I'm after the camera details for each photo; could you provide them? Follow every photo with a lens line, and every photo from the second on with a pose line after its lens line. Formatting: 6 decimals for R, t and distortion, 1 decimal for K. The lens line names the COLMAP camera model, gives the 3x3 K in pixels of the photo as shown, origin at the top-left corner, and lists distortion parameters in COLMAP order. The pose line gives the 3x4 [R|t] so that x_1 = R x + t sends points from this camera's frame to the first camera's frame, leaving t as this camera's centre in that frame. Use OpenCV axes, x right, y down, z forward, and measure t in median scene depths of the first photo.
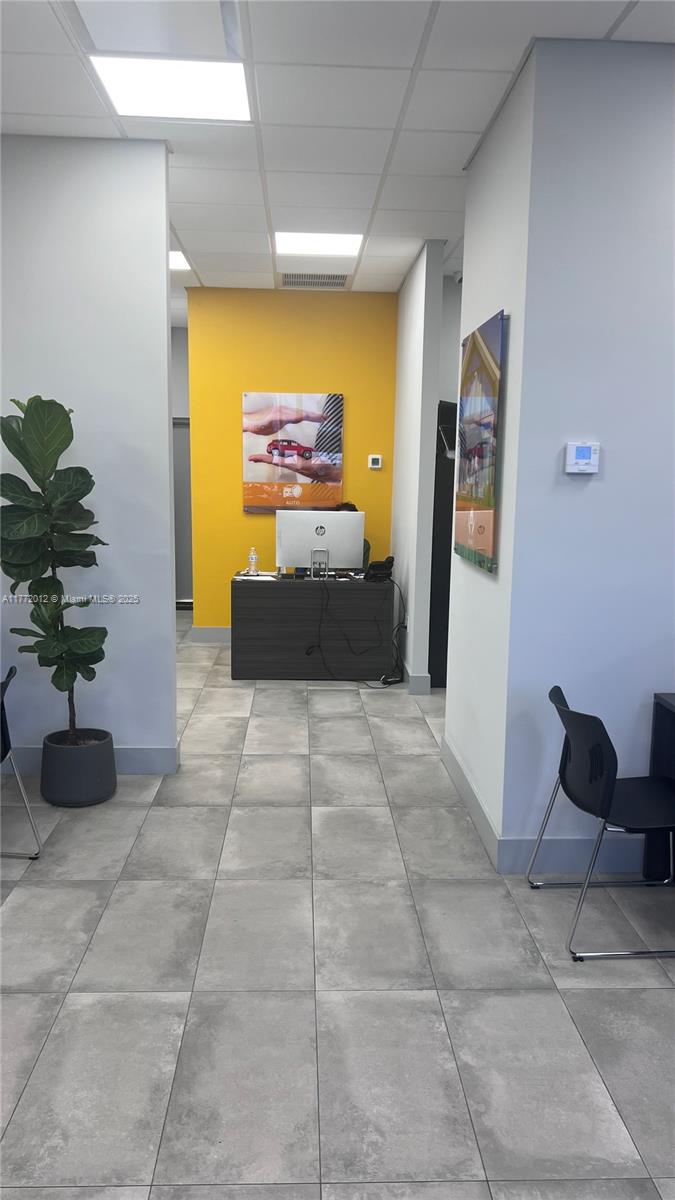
lens RADIAL K [[891.0, 0, 345.6], [0, 891.0, 621.1], [0, 0, 1]] dist [0.026935, -0.065812]
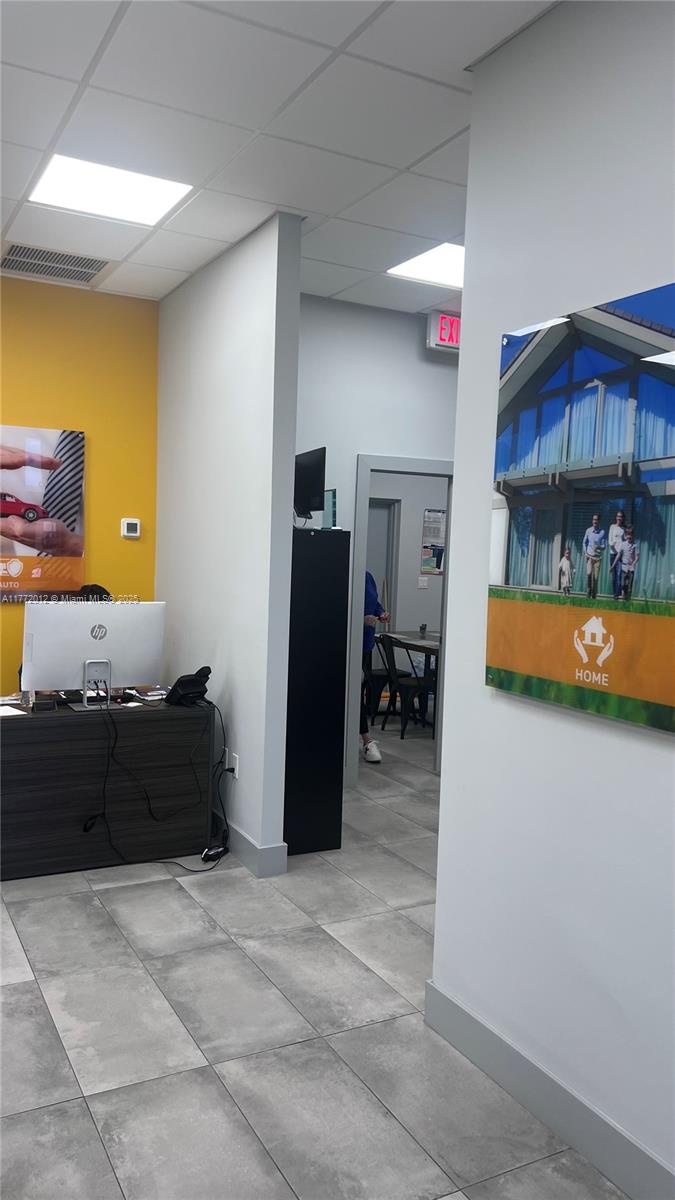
lens RADIAL K [[891.0, 0, 338.9], [0, 891.0, 609.8], [0, 0, 1]] dist [0.026935, -0.065812]
pose [[0.901577, -0.015937, 0.432326, -0.157186], [0.053963, 0.995659, -0.075833, -0.061976], [-0.429241, 0.091699, 0.898523, 0.361588]]
